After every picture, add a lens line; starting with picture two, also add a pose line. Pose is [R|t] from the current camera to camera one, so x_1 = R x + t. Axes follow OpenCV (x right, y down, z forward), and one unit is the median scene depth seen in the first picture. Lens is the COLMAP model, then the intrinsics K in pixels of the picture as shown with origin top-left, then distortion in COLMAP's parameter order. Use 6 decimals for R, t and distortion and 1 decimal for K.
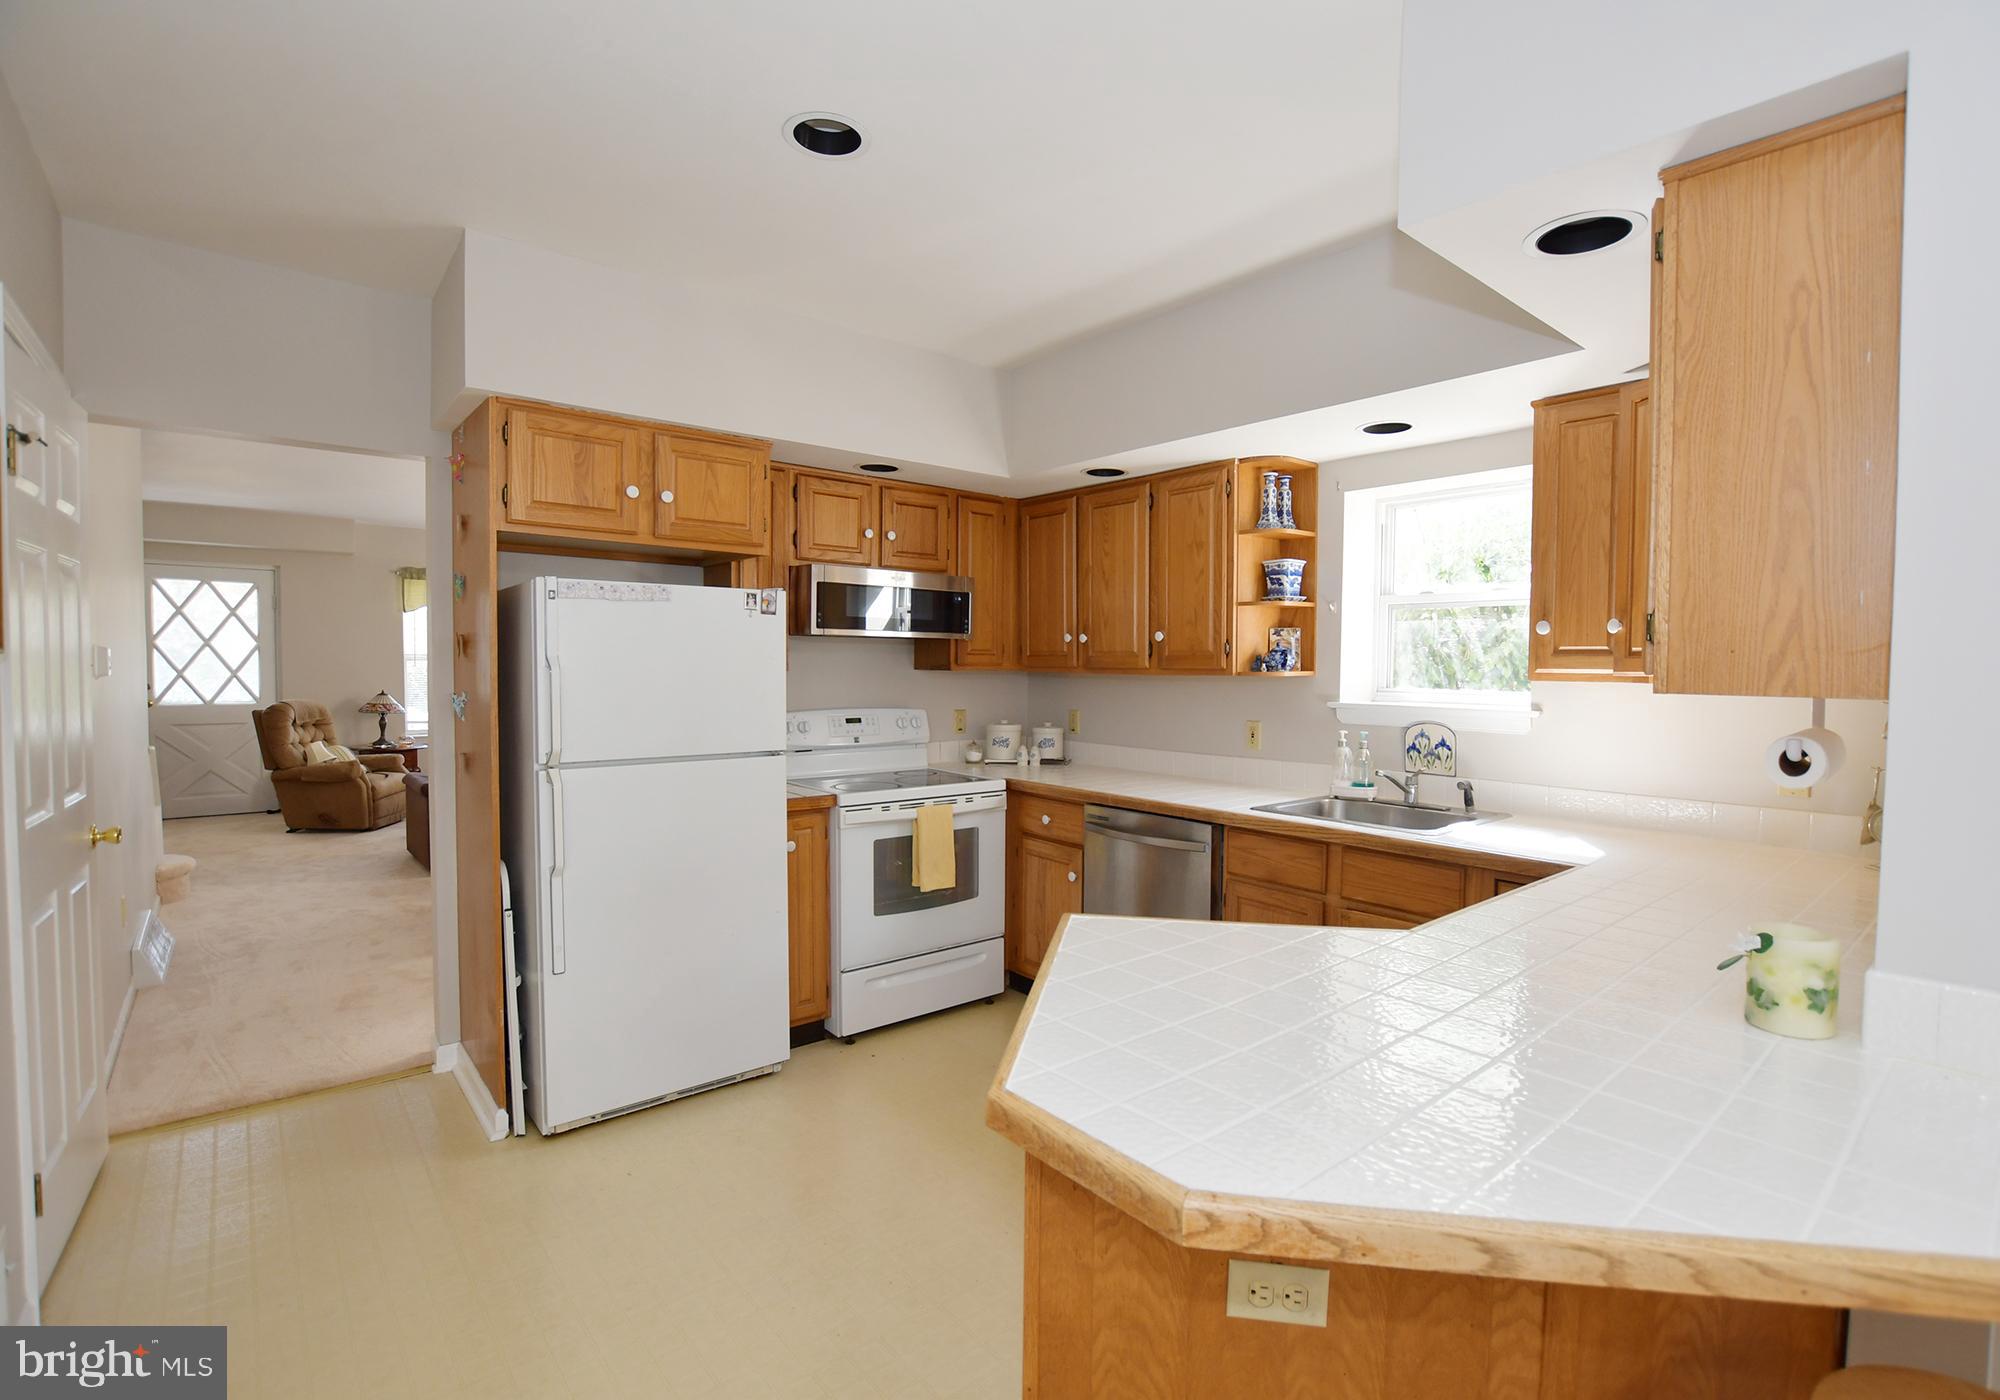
lens RADIAL K [[931.4, 0, 1026.5], [0, 931.4, 704.4], [0, 0, 1]] dist [-0.031790, 0.001946]
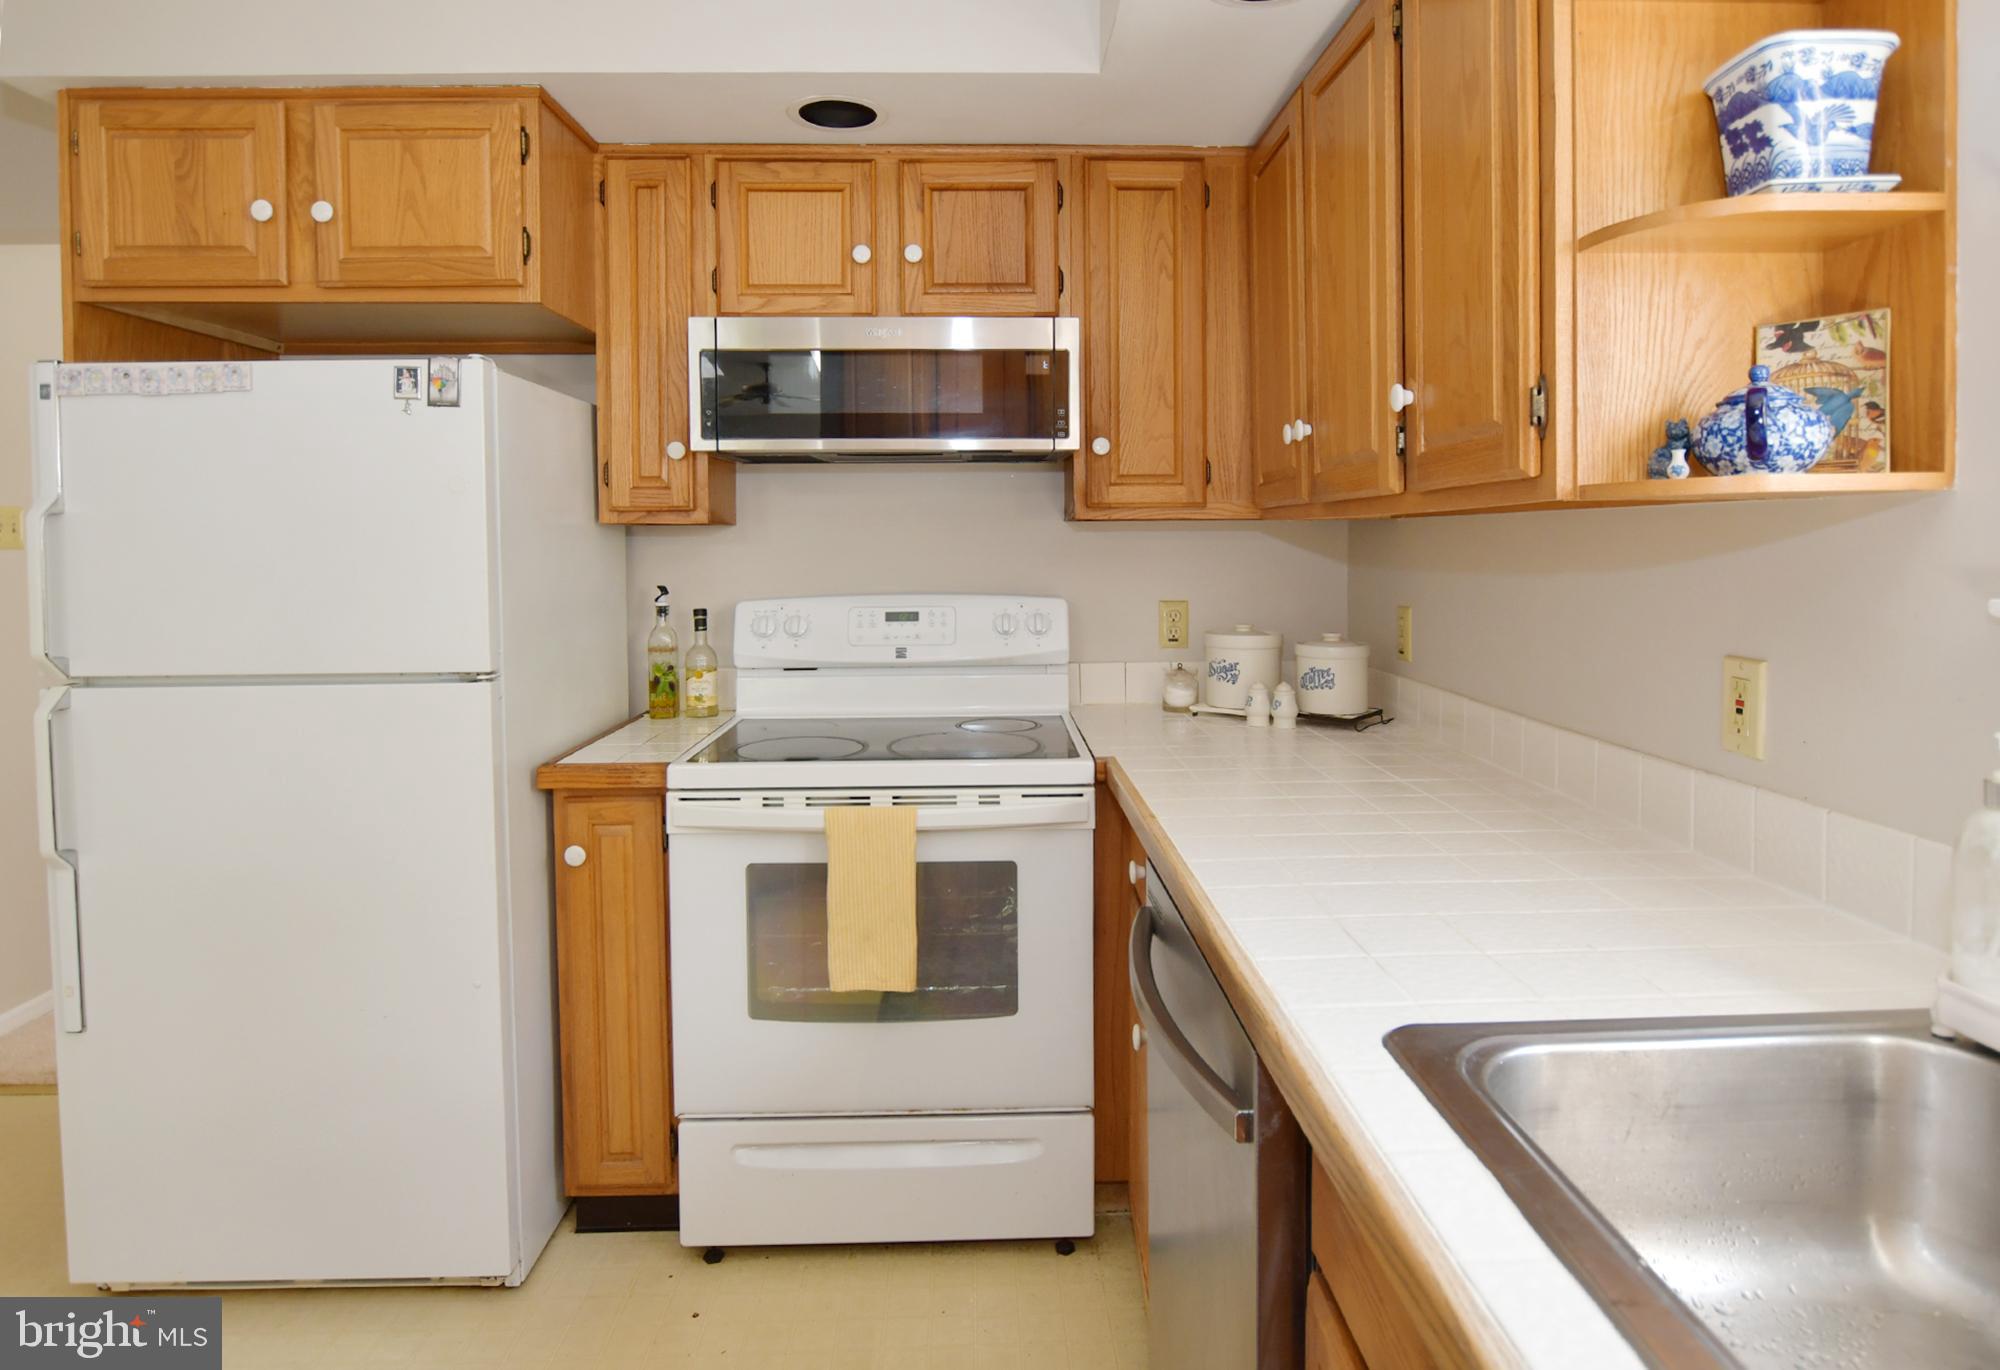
lens RADIAL K [[1064.6, 0, 1073.8], [0, 1064.6, 580.6], [0, 0, 1]] dist [-0.023068, 0.002218]
pose [[0.783899, 0.008519, -0.620830, 0.303520], [-0.013823, 0.999897, -0.003733, -0.002791], [0.620734, 0.011508, 0.783937, 0.644994]]
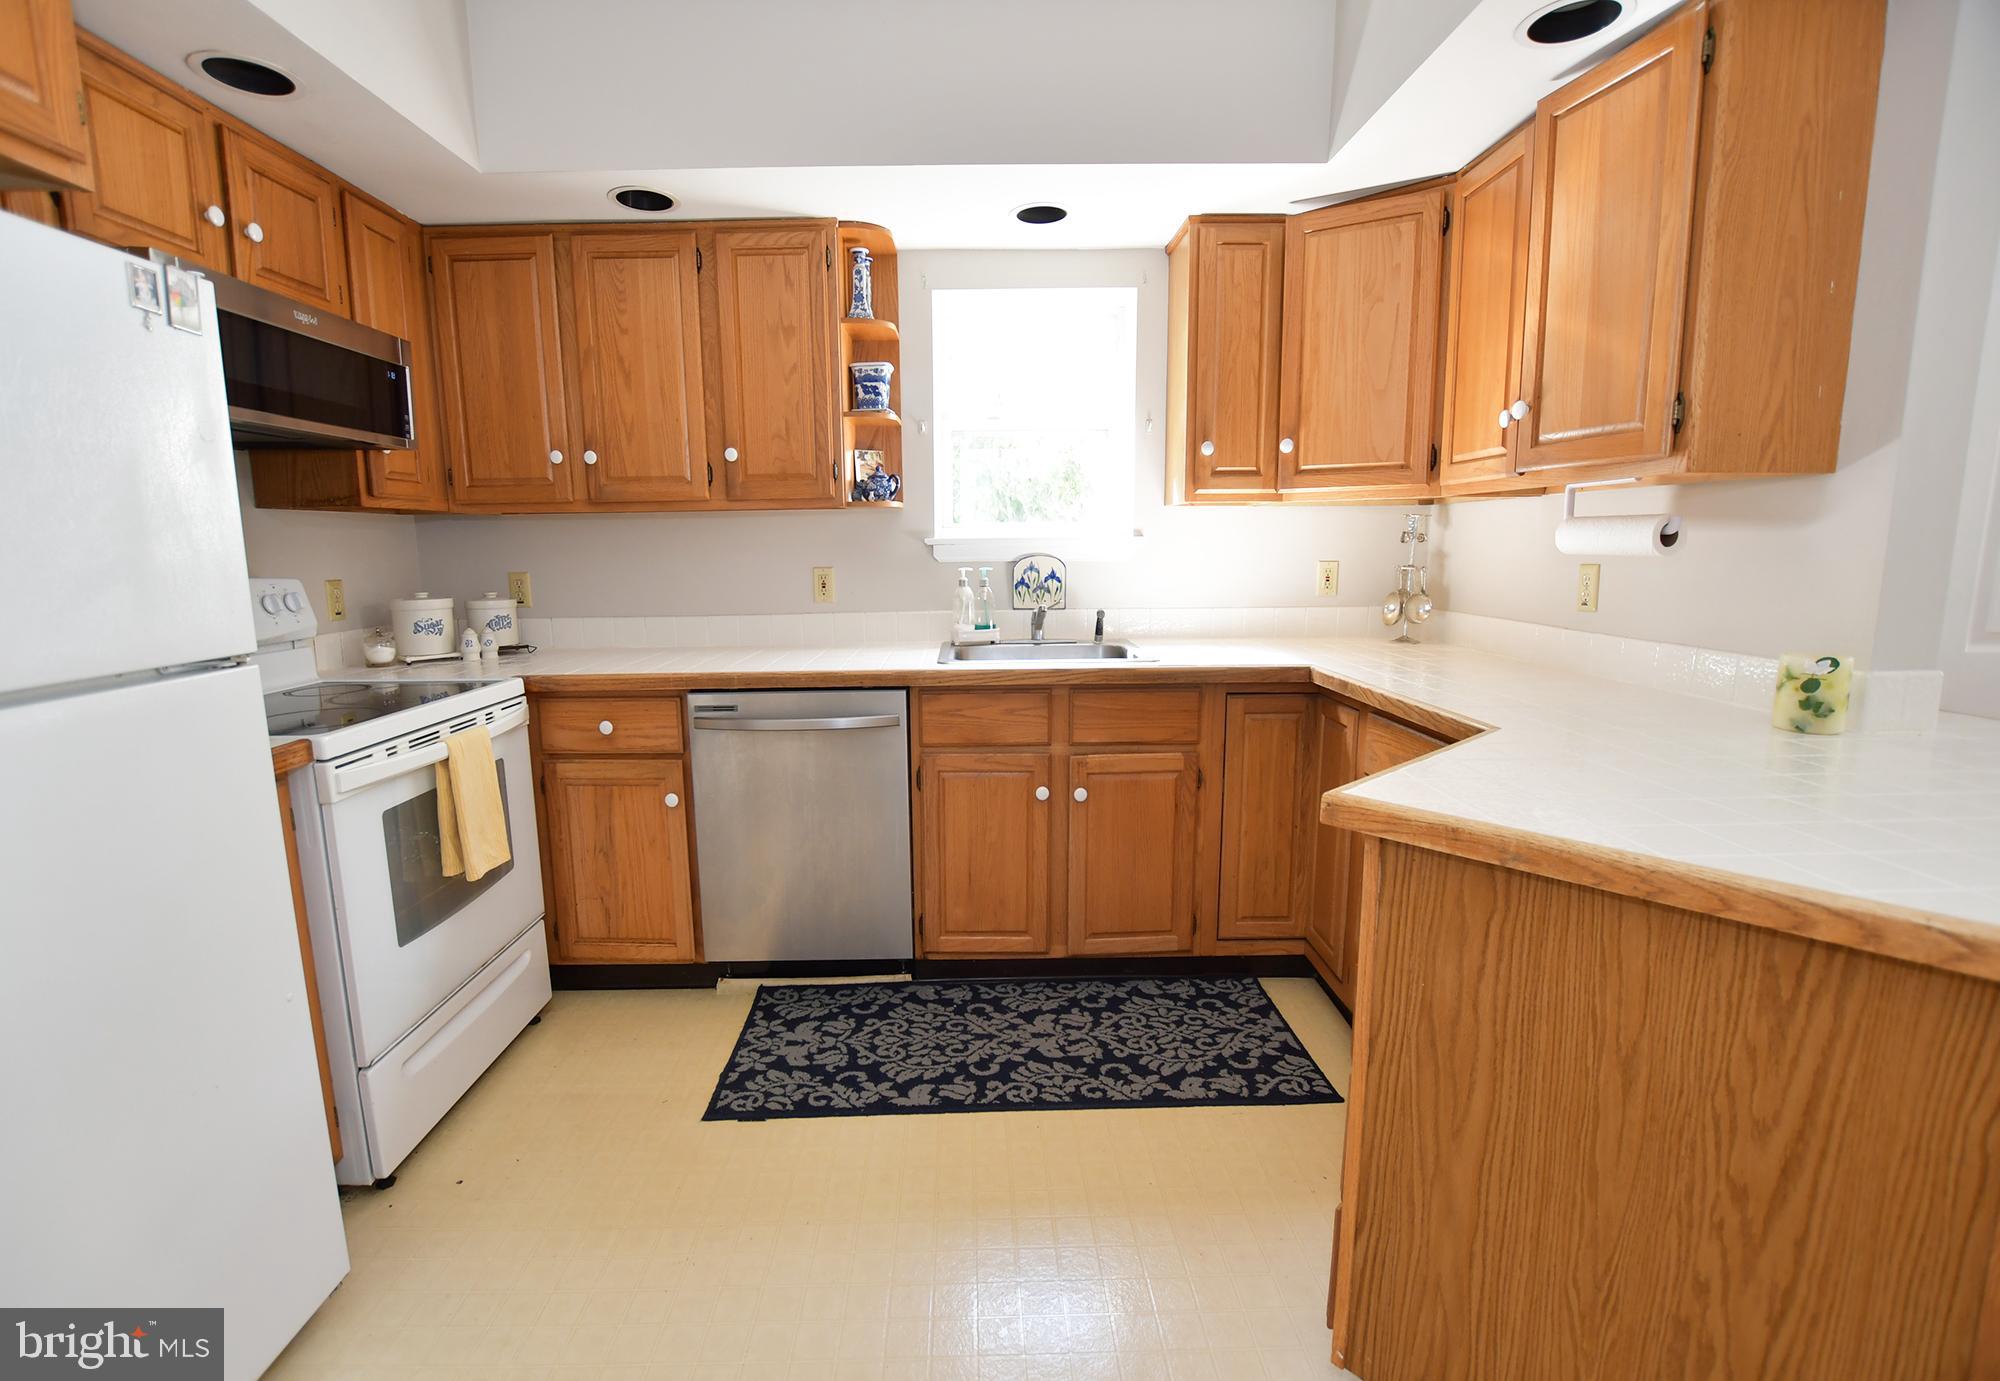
lens RADIAL K [[931.4, 0, 975.9], [0, 931.4, 692.2], [0, 0, 1]] dist [-0.031790, 0.001946]
pose [[0.646620, -0.138774, 0.750083, -0.317889], [0.053828, 0.989162, 0.136603, 0.023356], [-0.760911, -0.047955, 0.647082, 0.389314]]
